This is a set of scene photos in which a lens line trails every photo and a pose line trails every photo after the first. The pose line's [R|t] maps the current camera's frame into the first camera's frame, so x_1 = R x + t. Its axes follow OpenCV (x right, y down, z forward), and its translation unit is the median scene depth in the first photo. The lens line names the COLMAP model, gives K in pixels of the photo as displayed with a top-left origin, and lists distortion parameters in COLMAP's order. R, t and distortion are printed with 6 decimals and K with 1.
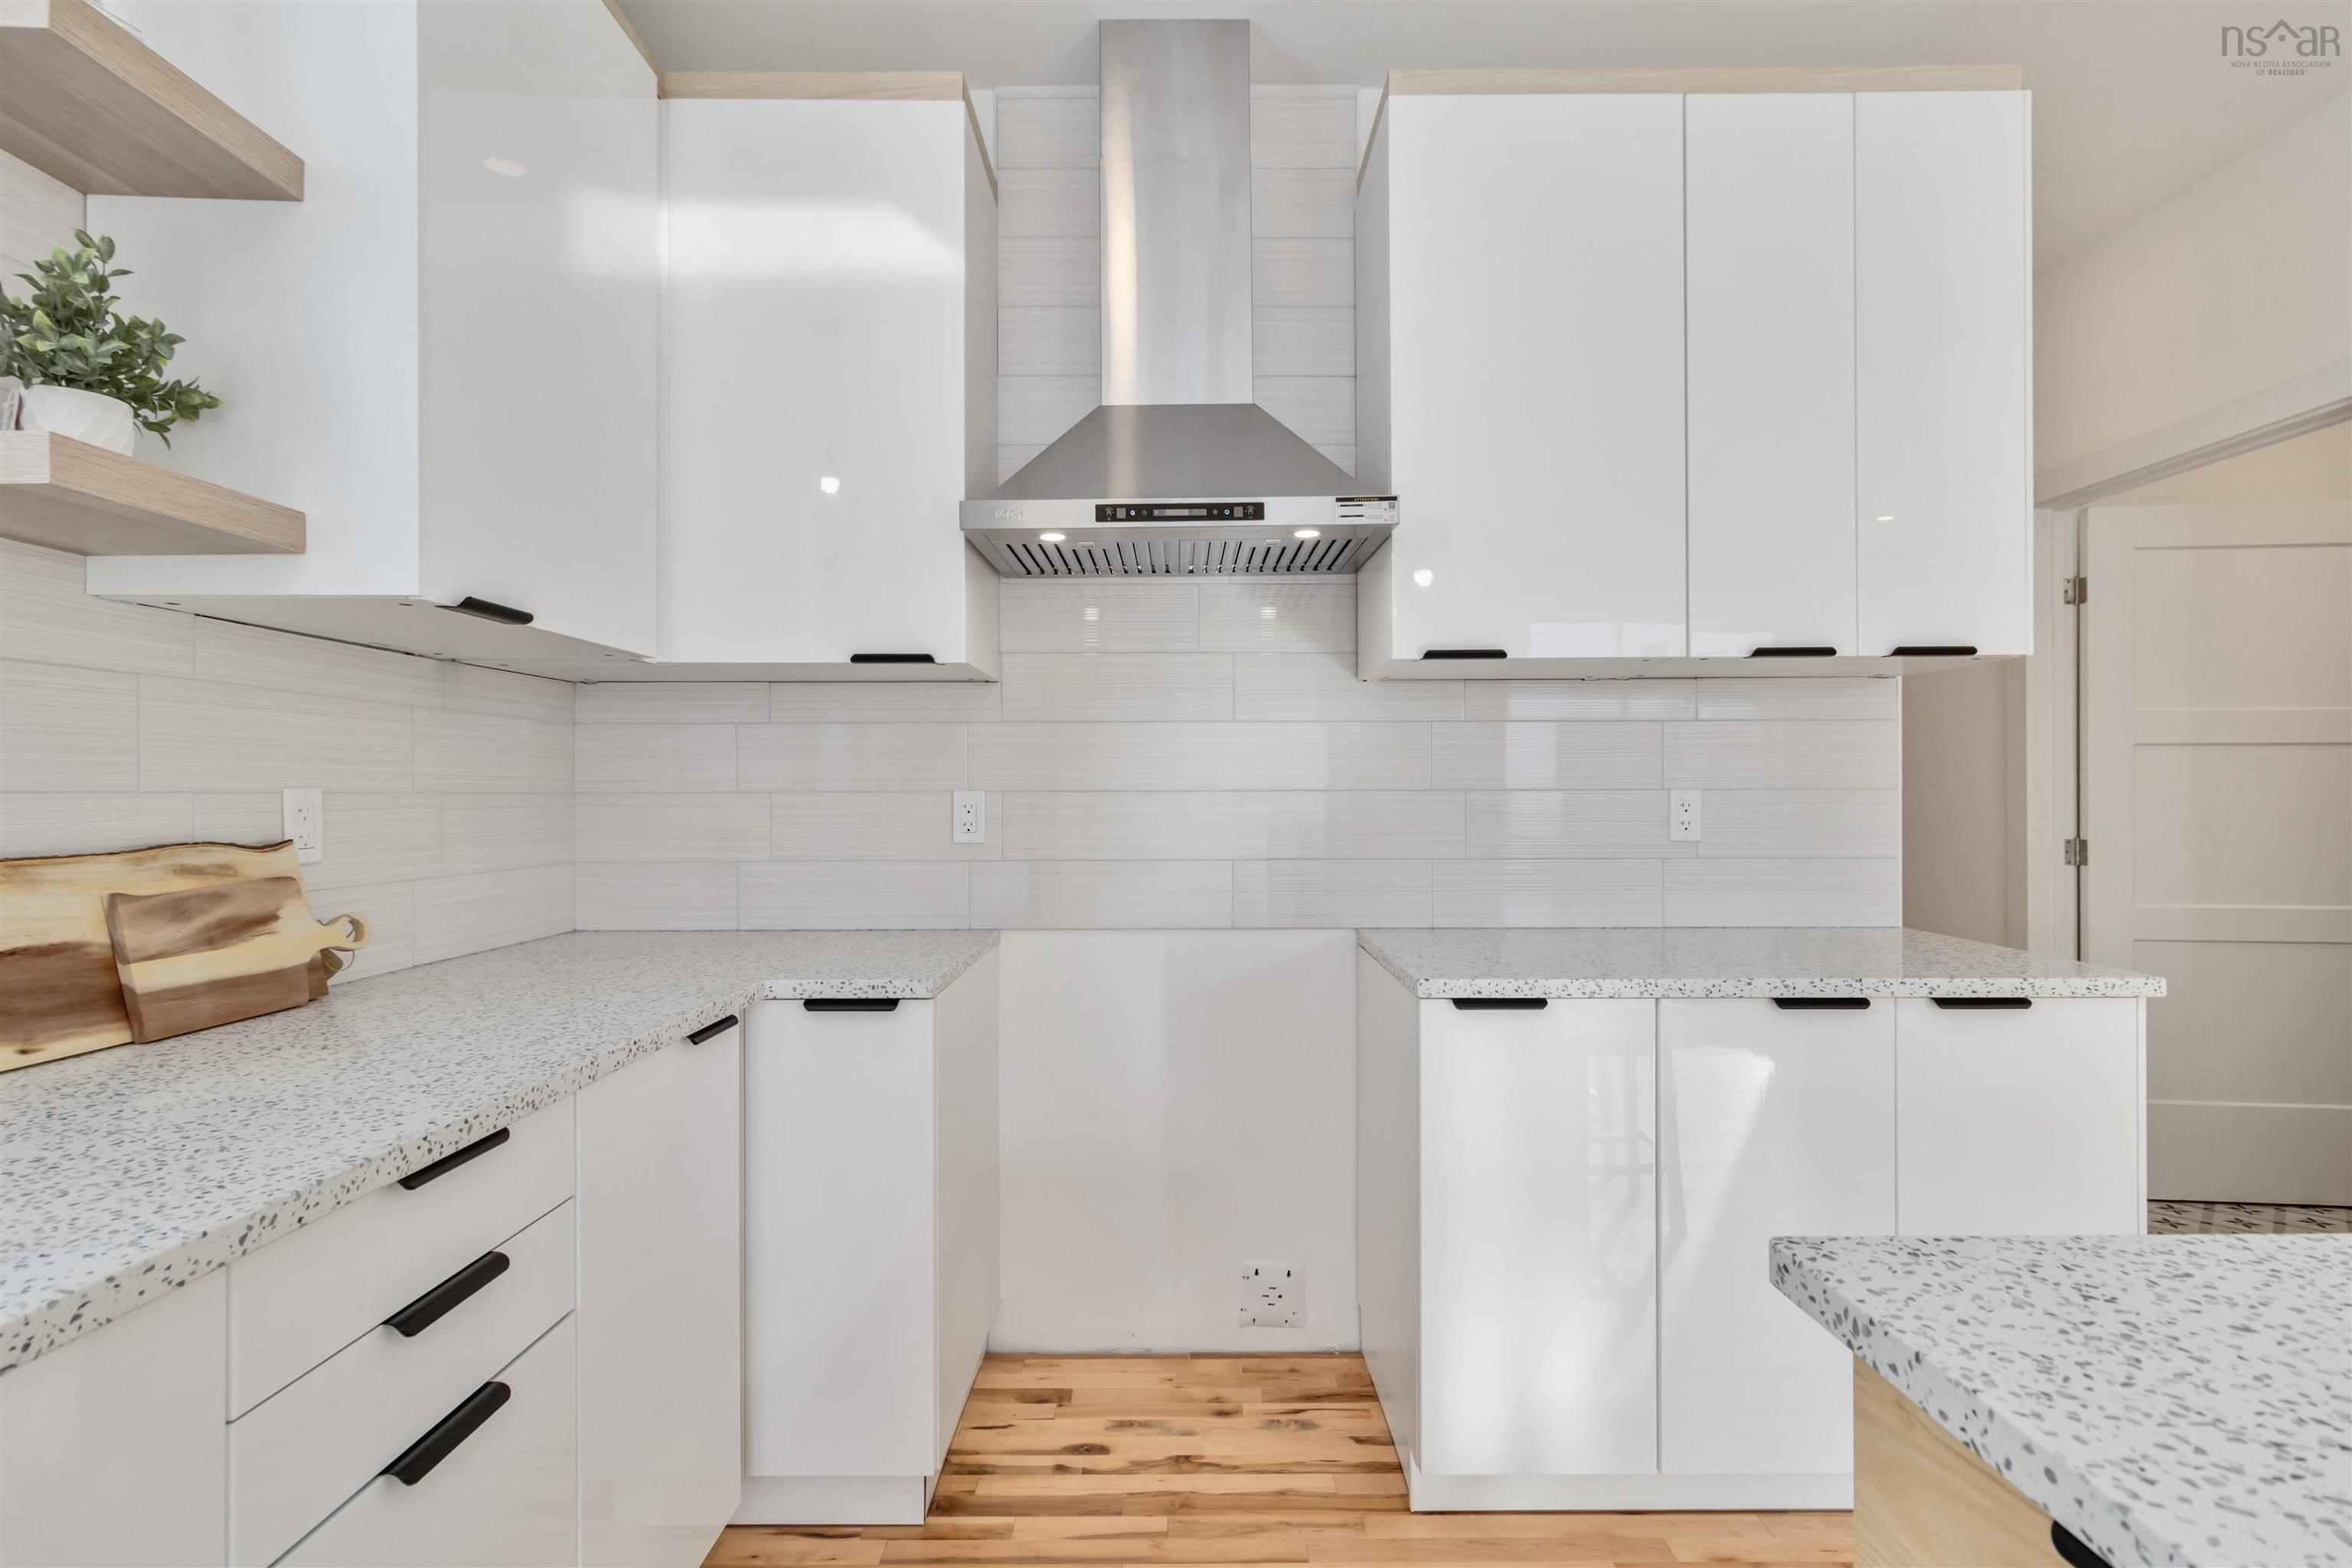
lens RADIAL K [[1114.6, 0, 1183.8], [0, 1114.6, 788.3], [0, 0, 1]] dist [0.001747, -0.000247]
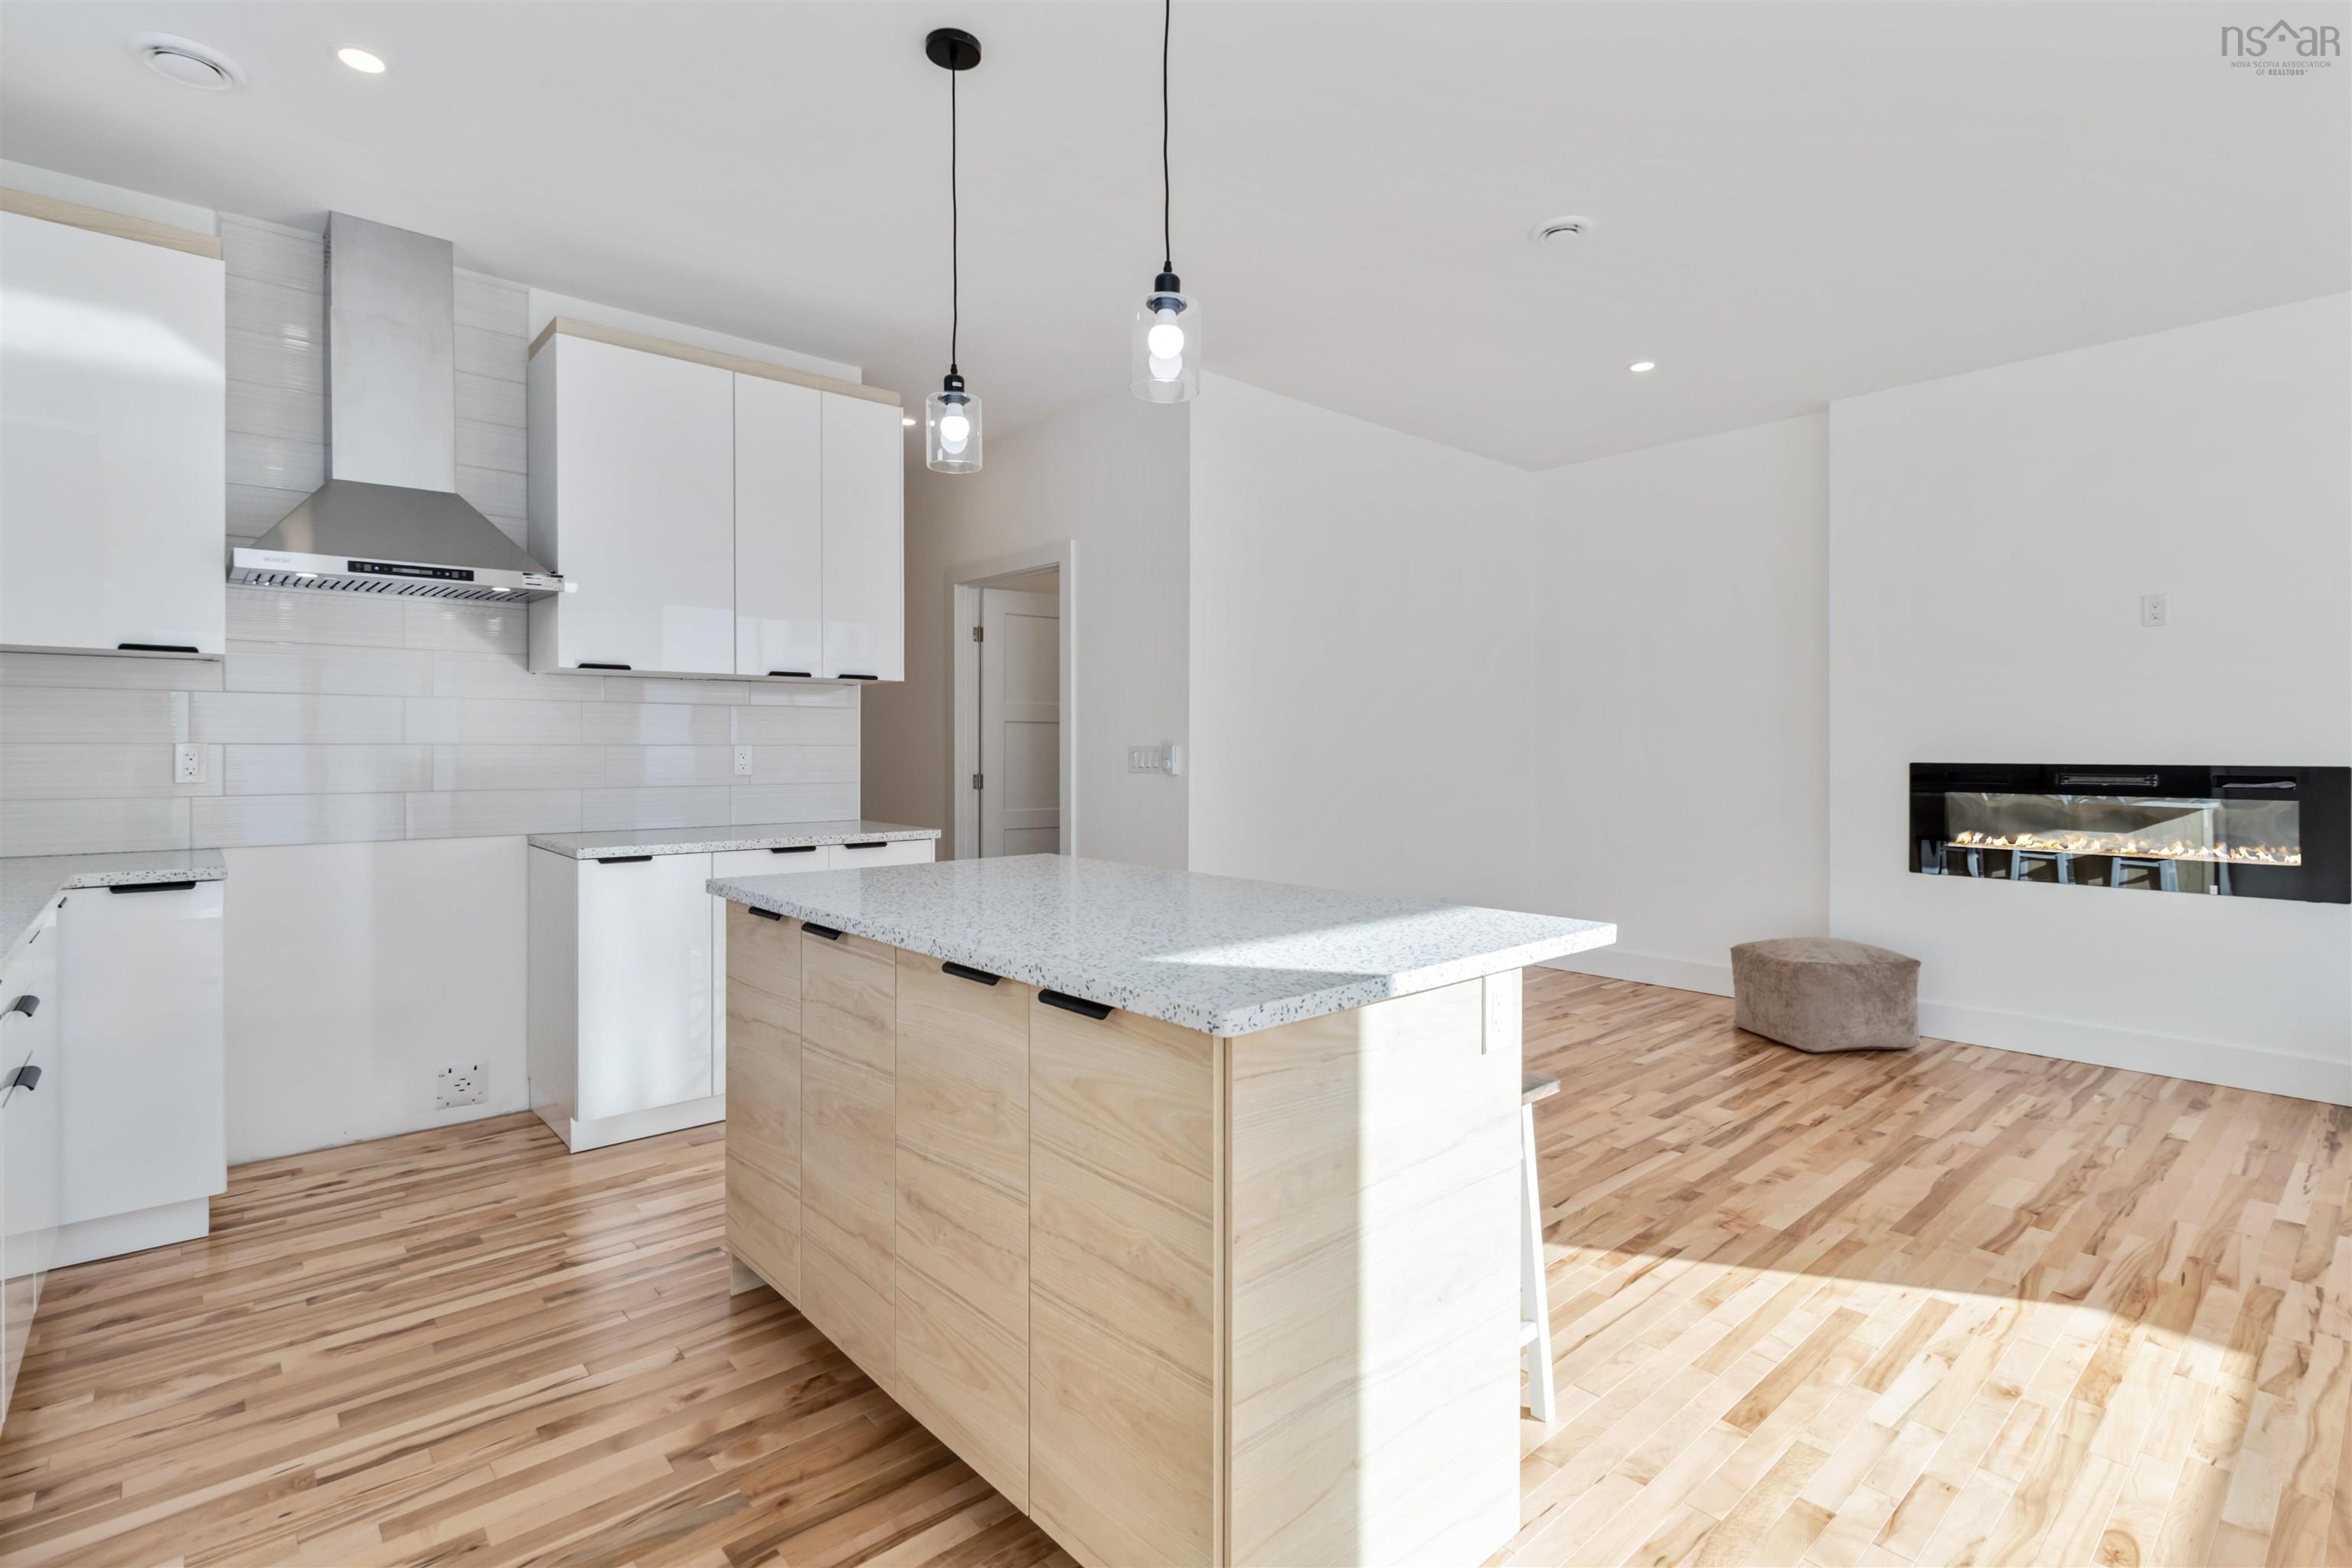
lens RADIAL K [[1116.2, 0, 1174.4], [0, 1116.2, 754.8], [0, 0, 1]] dist [0.000317, 0.000728]
pose [[0.750668, -0.000132, 0.660680, -0.238381], [-0.006443, 0.999951, 0.007520, -0.001931], [-0.660648, -0.009902, 0.750630, -0.921300]]
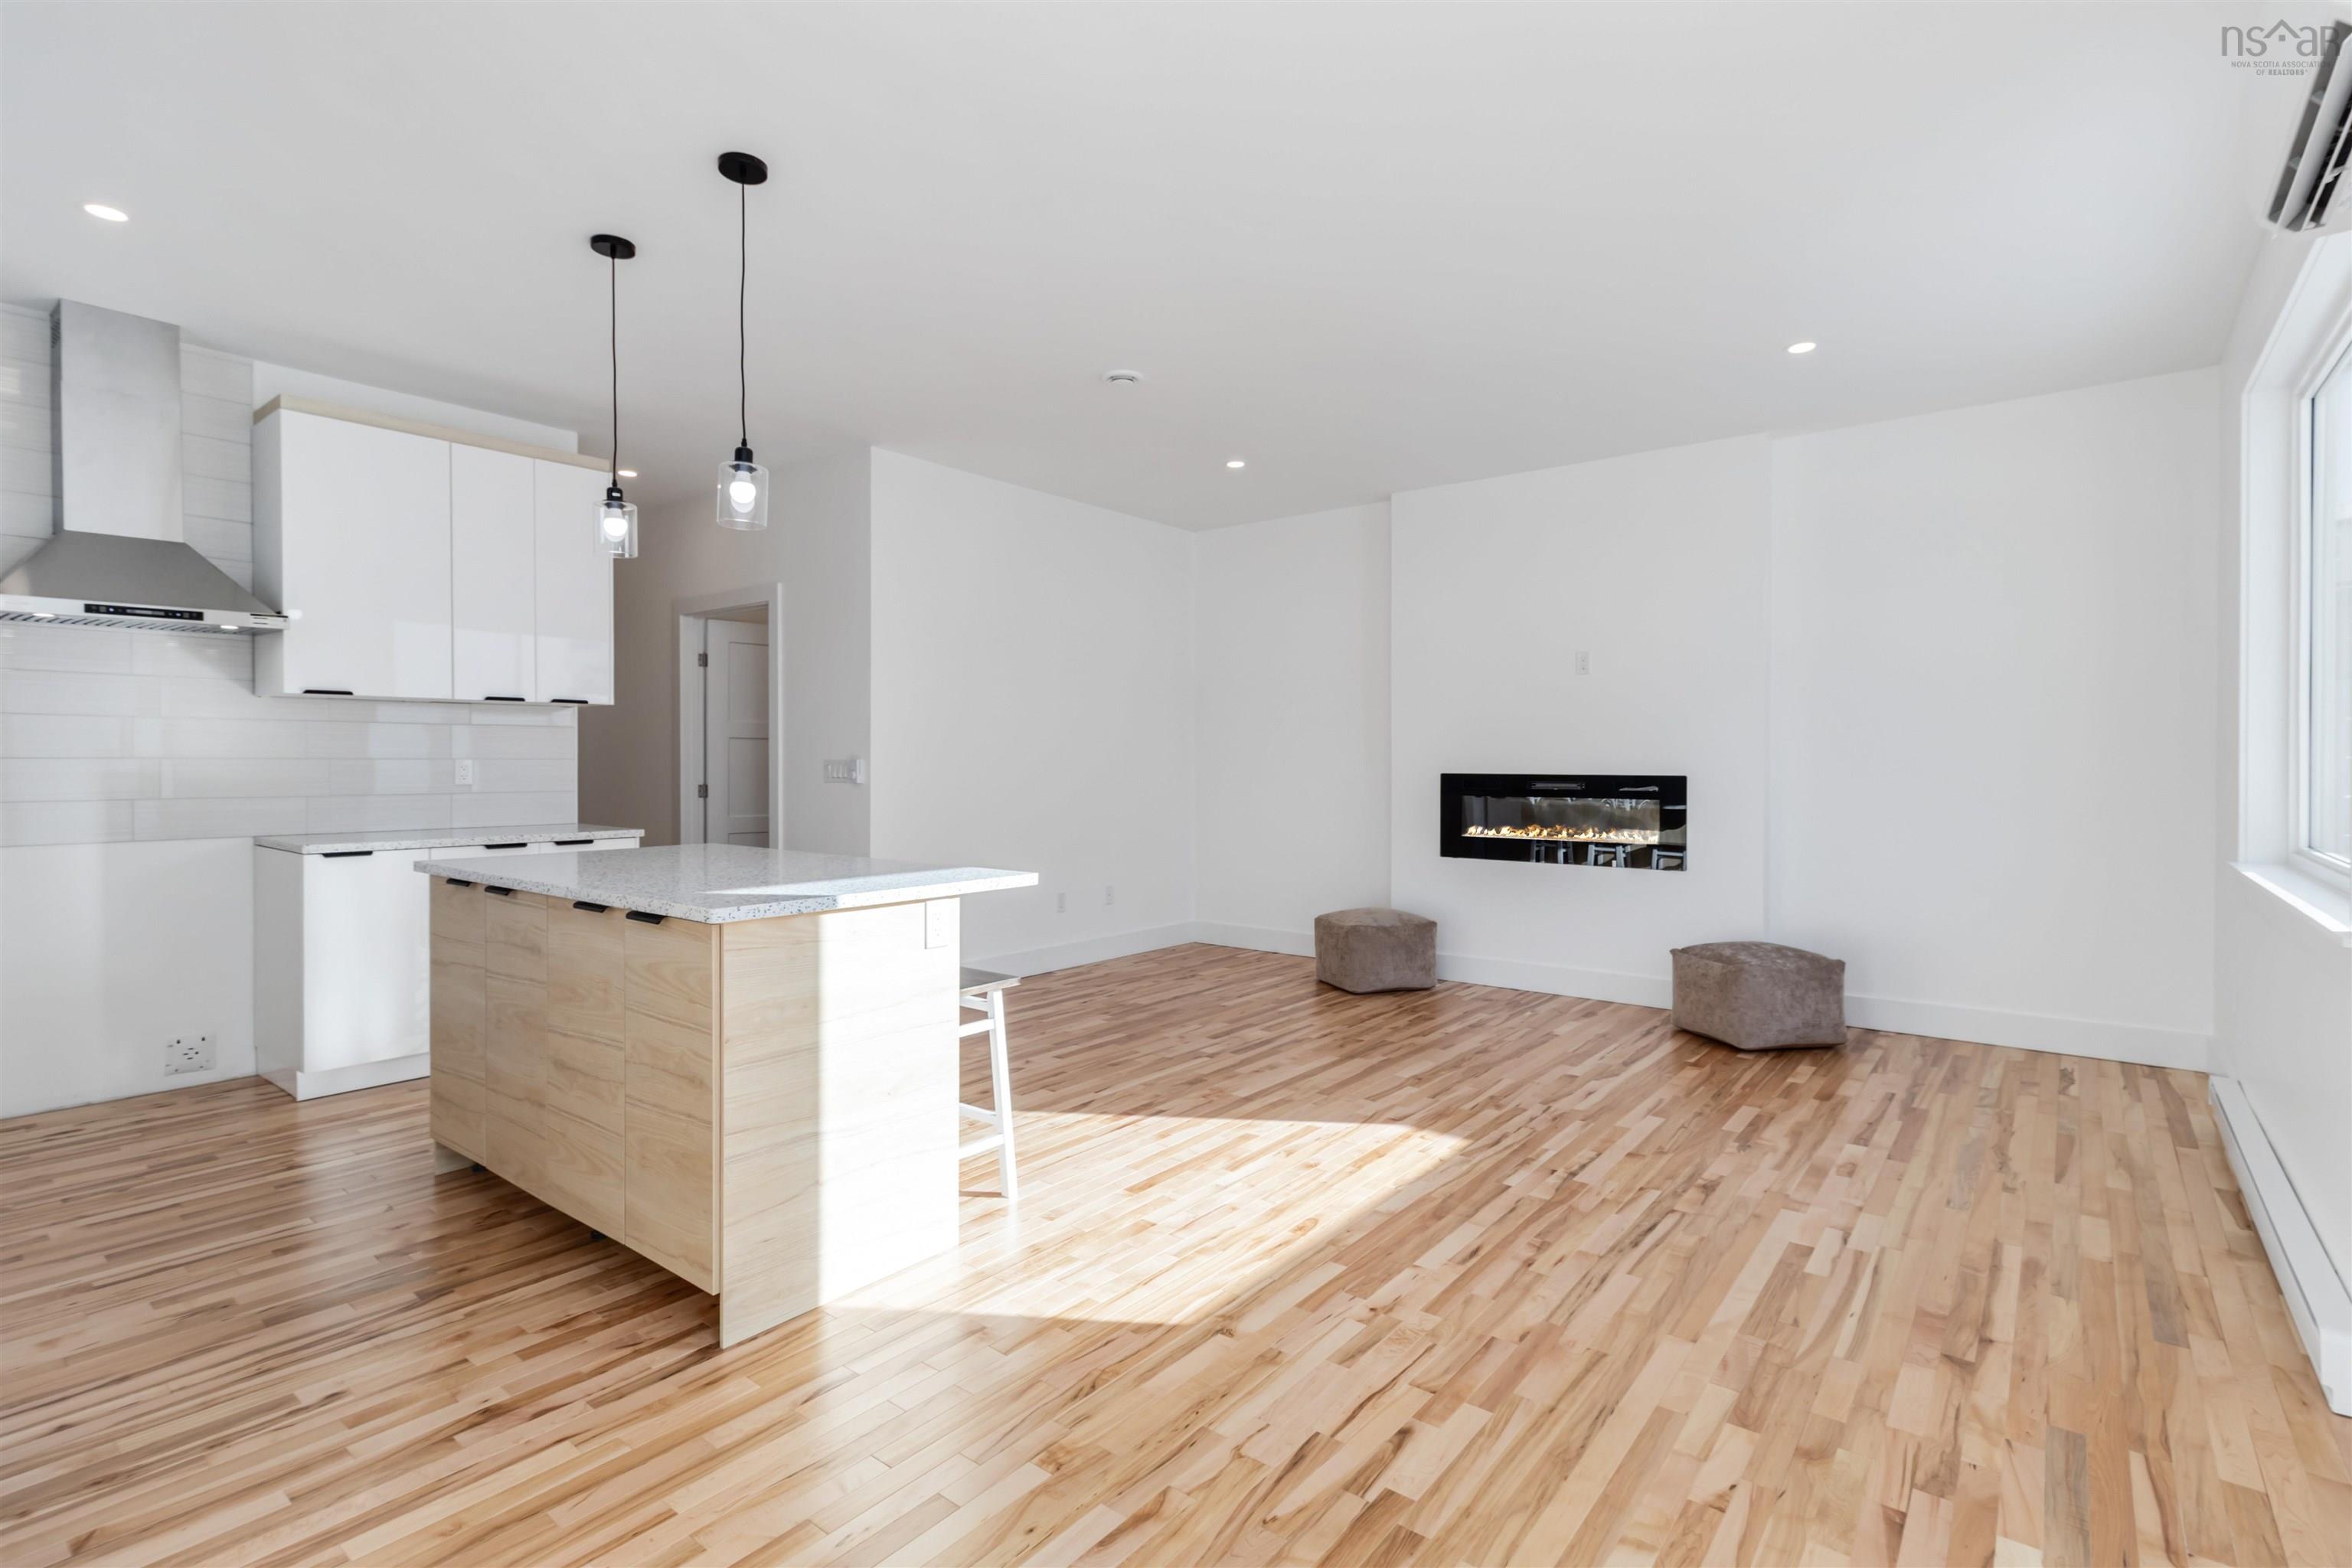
lens RADIAL K [[1115.2, 0, 1181.1], [0, 1115.2, 773.0], [0, 0, 1]] dist [0.003619, 0.000552]
pose [[0.622866, -0.003590, 0.782320, -0.392751], [-0.008008, 0.999908, 0.010964, -0.007223], [-0.782287, -0.013094, 0.622780, -1.558206]]
